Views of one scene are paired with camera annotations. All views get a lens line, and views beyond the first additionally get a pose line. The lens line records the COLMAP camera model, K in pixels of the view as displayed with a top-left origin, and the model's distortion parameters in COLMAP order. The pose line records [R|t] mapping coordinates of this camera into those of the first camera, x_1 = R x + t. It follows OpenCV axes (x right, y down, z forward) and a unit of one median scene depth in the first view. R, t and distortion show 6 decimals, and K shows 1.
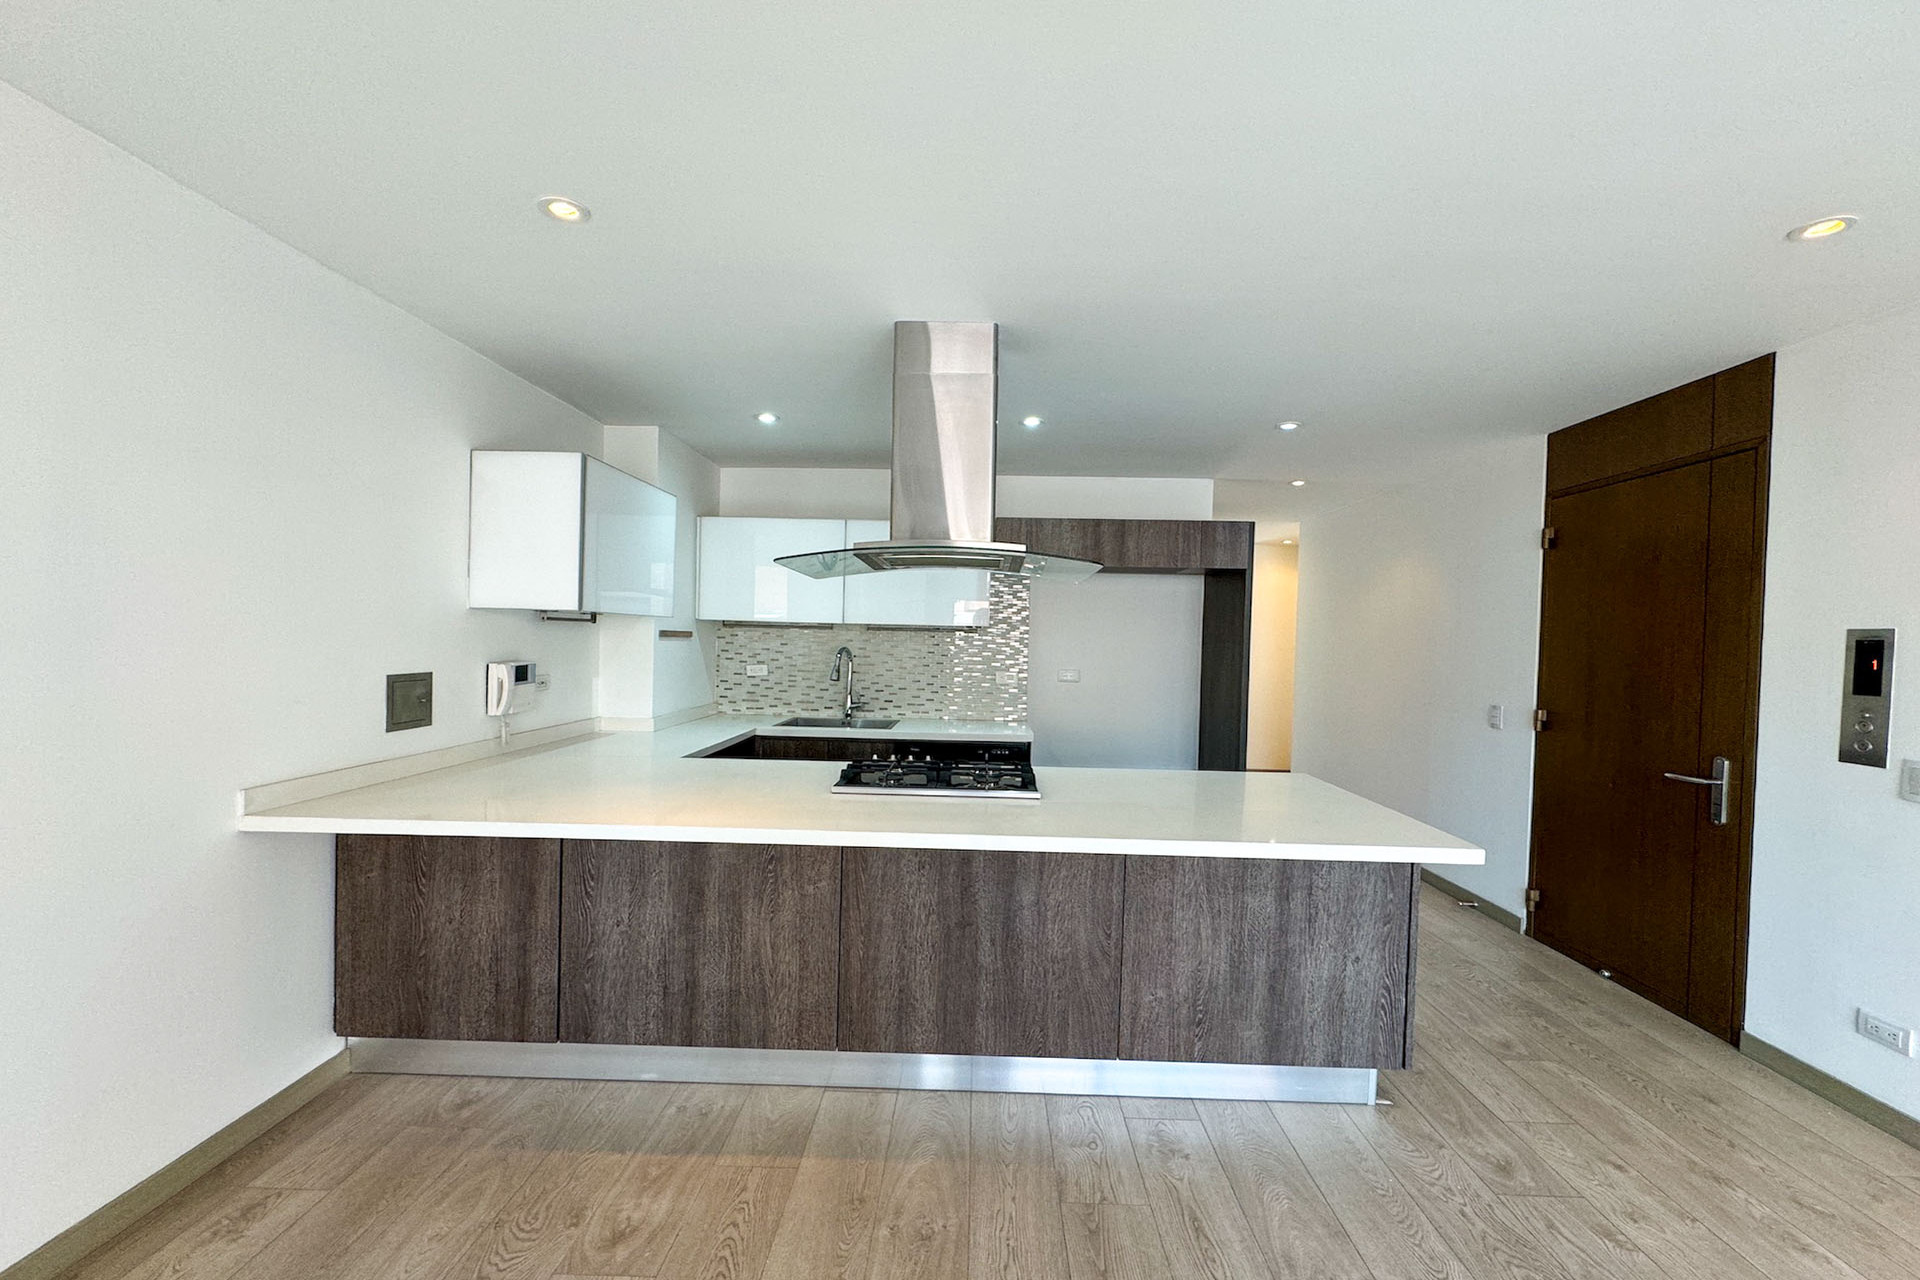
lens RADIAL K [[820.1, 0, 963.4], [0, 820.1, 654.9], [0, 0, 1]] dist [0.001599, -0.000589]
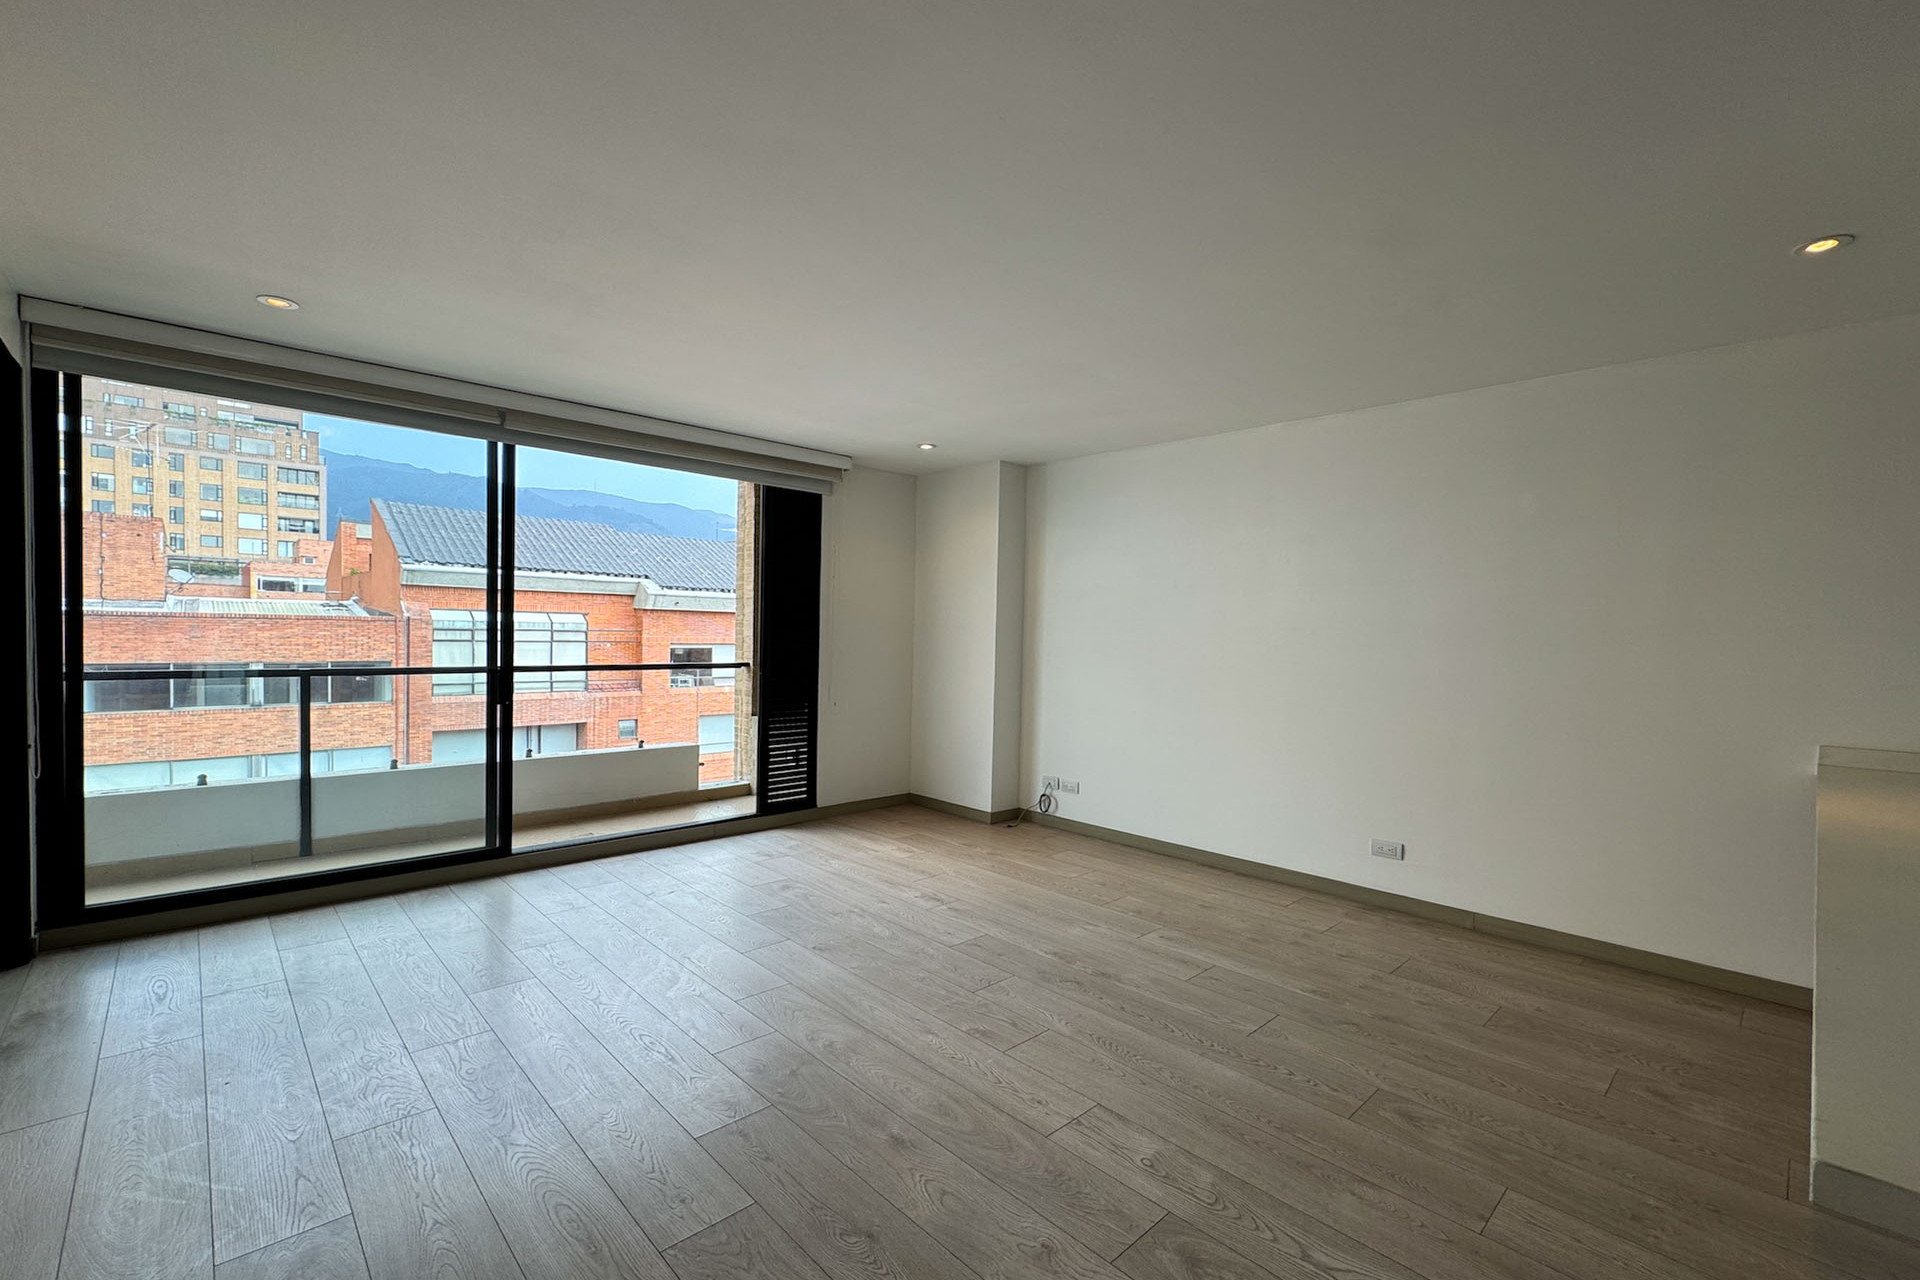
lens RADIAL K [[820.1, 0, 963.9], [0, 820.1, 642.3], [0, 0, 1]] dist [0.001599, -0.000589]
pose [[-0.712080, -0.026931, -0.701581, 0.802438], [-0.048315, 0.998775, 0.010699, 0.034444], [0.700434, 0.041515, -0.712509, 0.721250]]
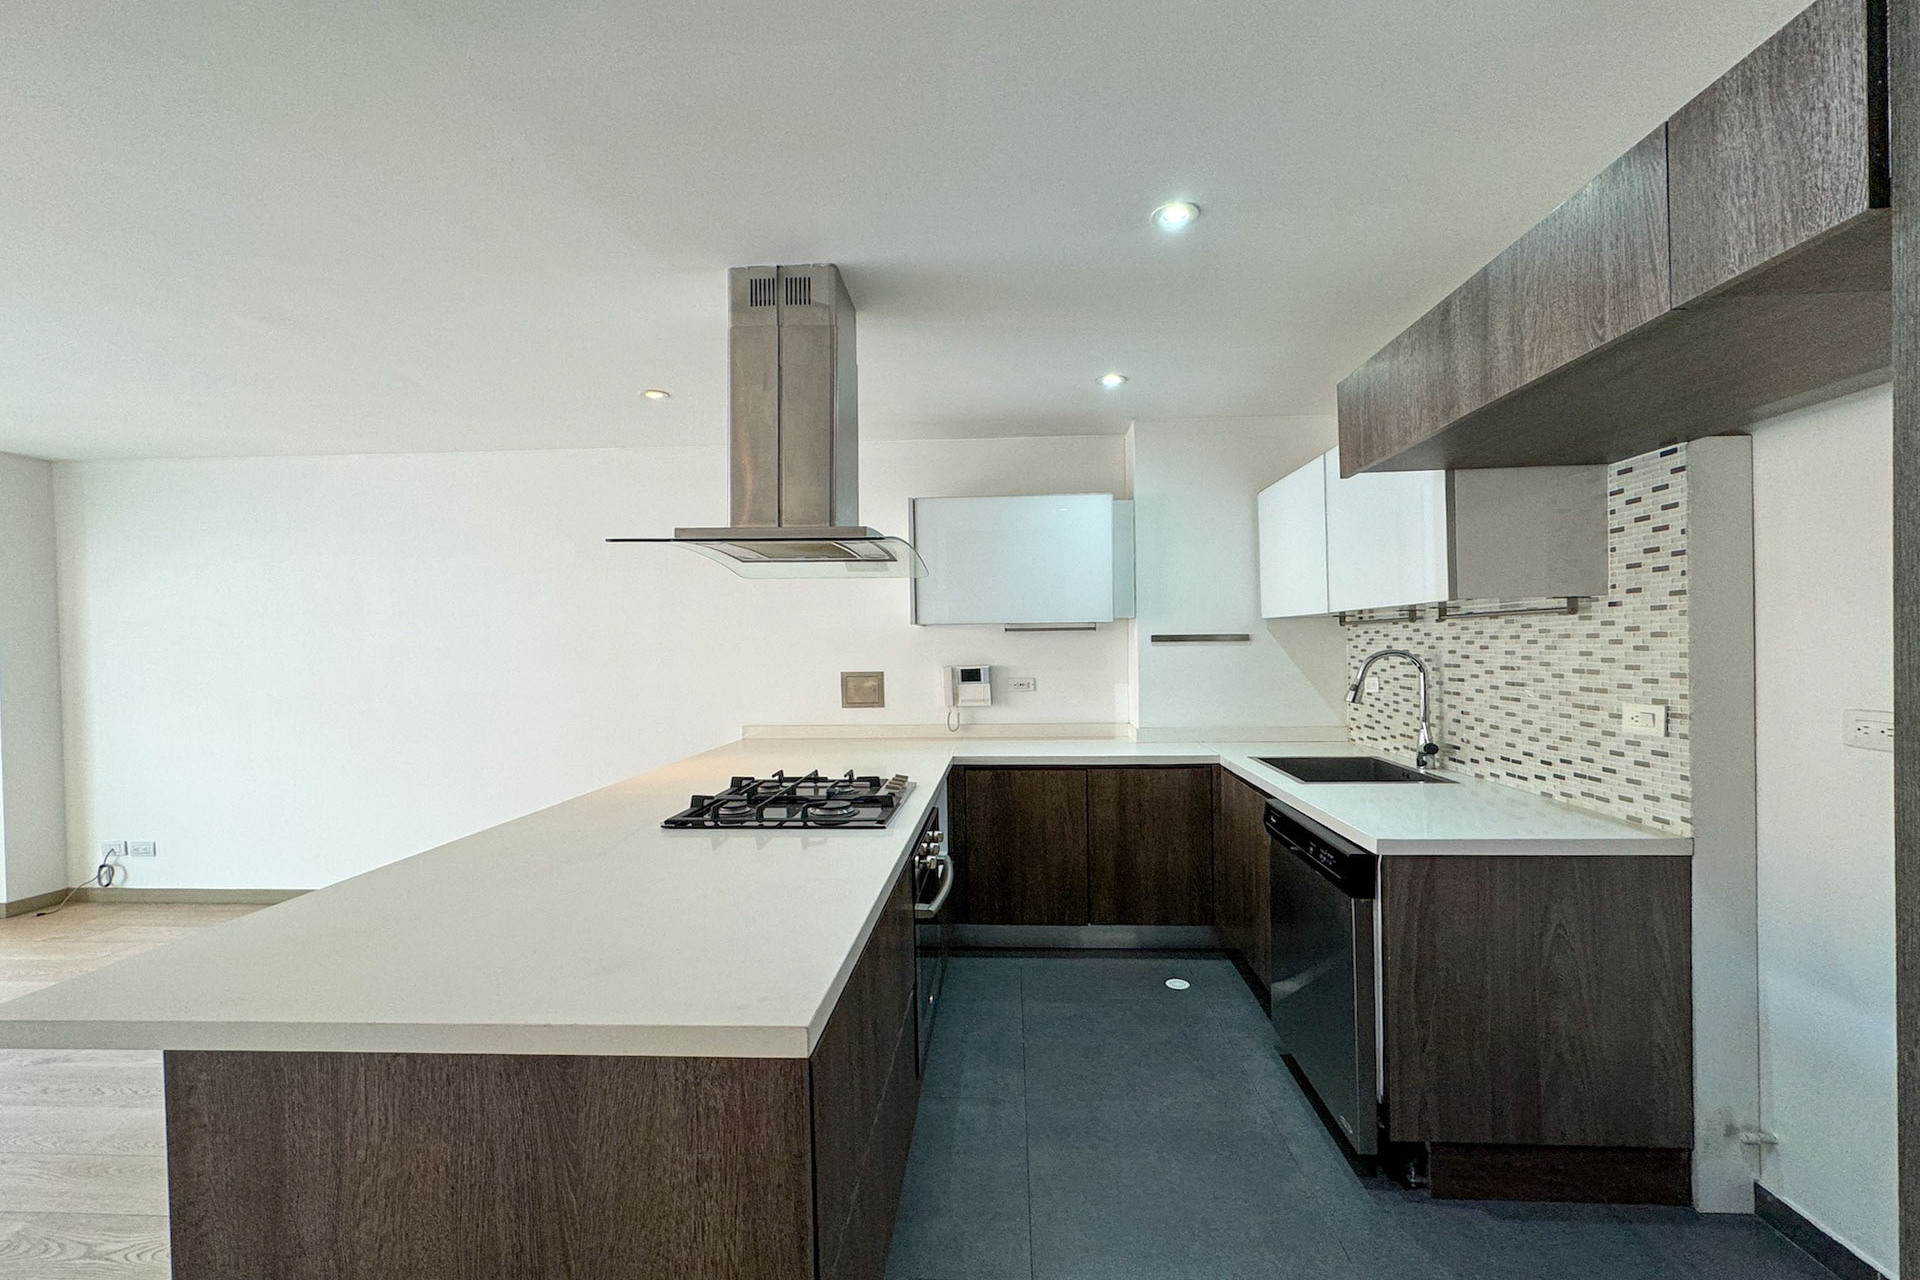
lens RADIAL K [[820.1, 0, 966.5], [0, 820.1, 645.9], [0, 0, 1]] dist [0.001599, -0.000589]
pose [[-0.041790, -0.020946, -0.998907, 0.823495], [-0.006766, 0.999763, -0.020680, 0.003817], [0.999104, 0.005894, -0.041922, 1.198775]]
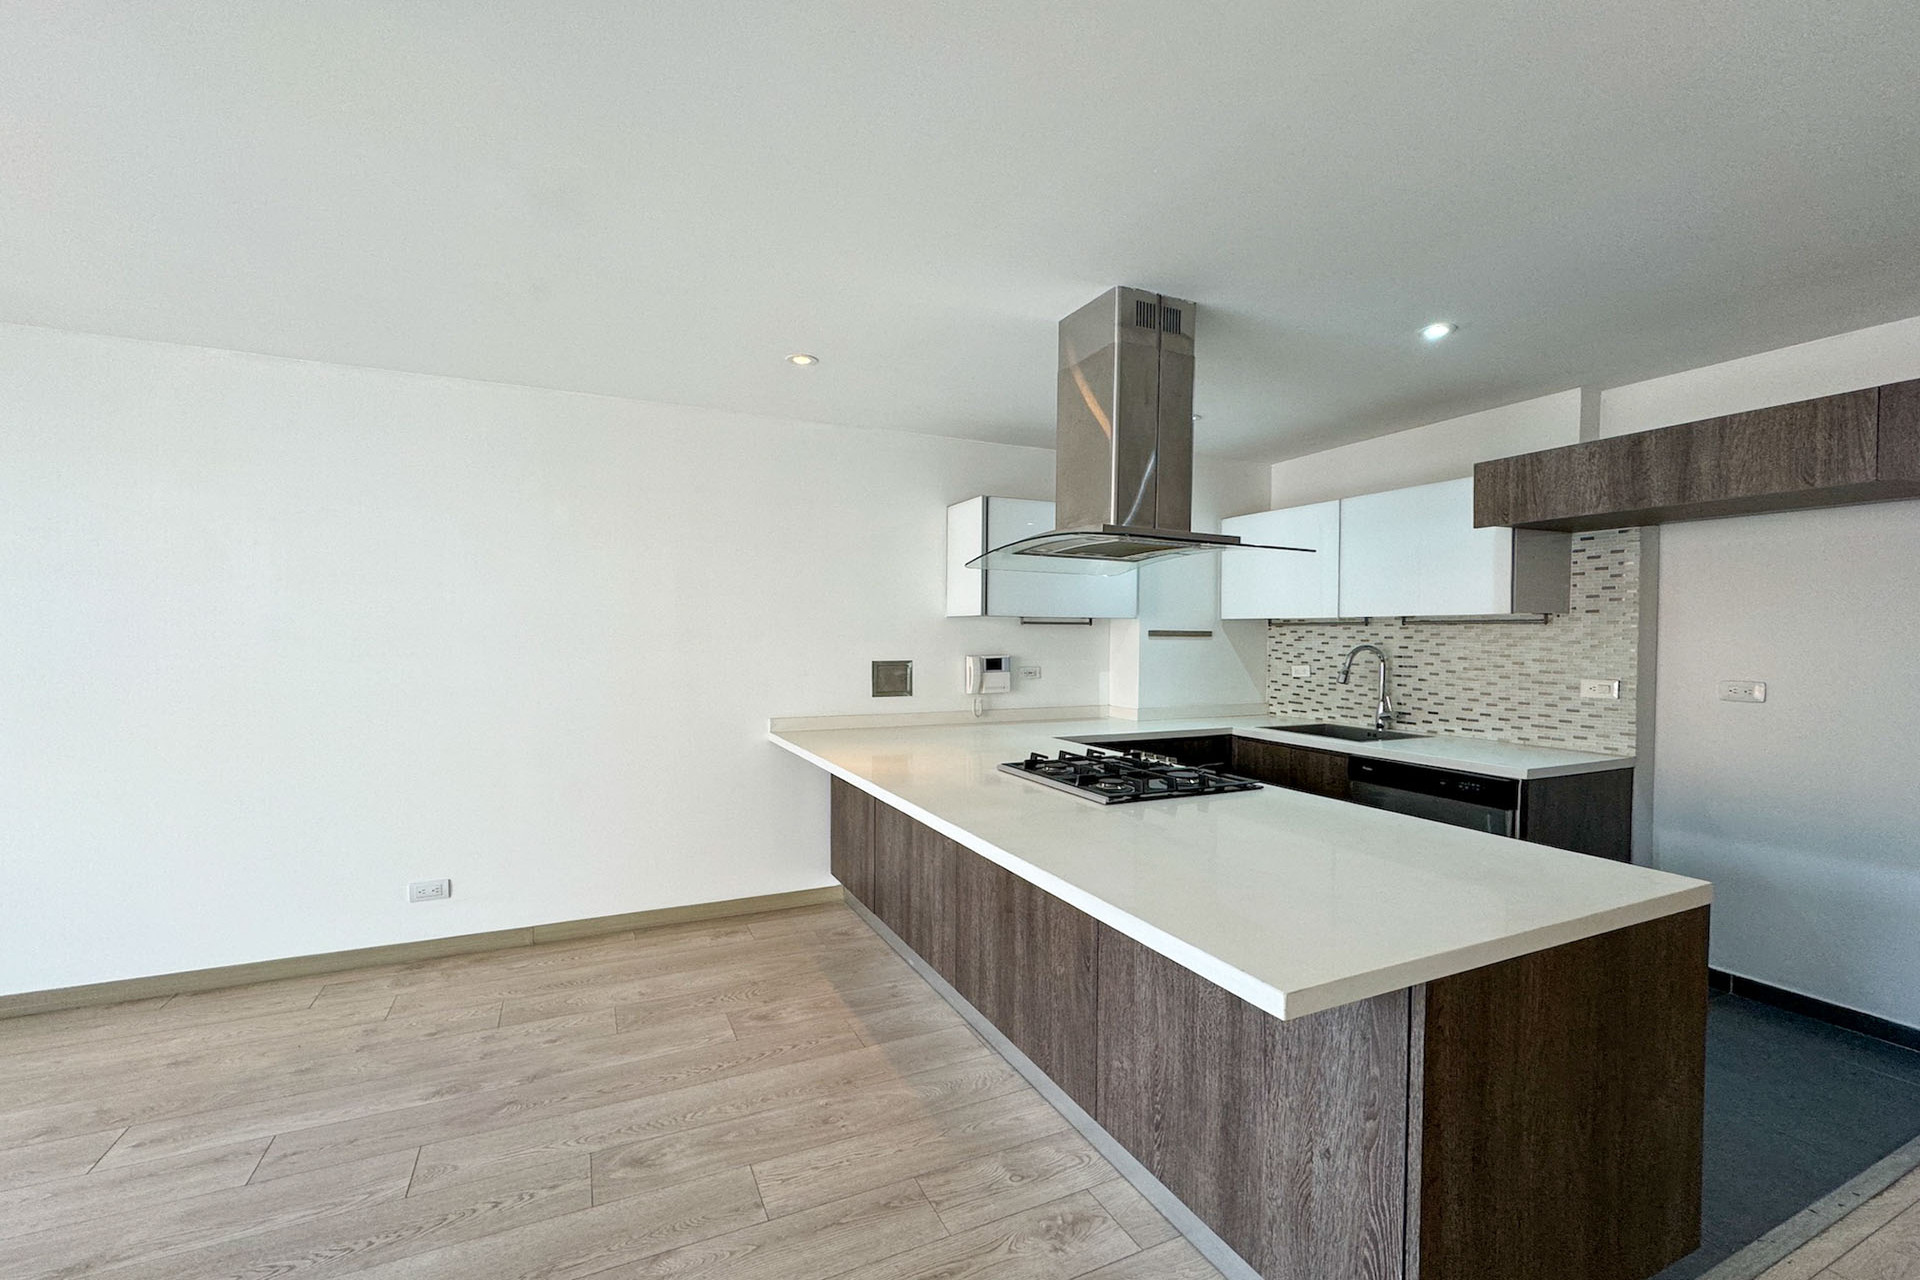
lens RADIAL K [[820.1, 0, 969.3], [0, 820.1, 650.3], [0, 0, 1]] dist [0.001599, -0.000589]
pose [[0.447260, -0.003105, -0.894398, 0.742356], [-0.011651, 0.999889, -0.009297, 0.014336], [0.894328, 0.014579, 0.447175, 0.415344]]
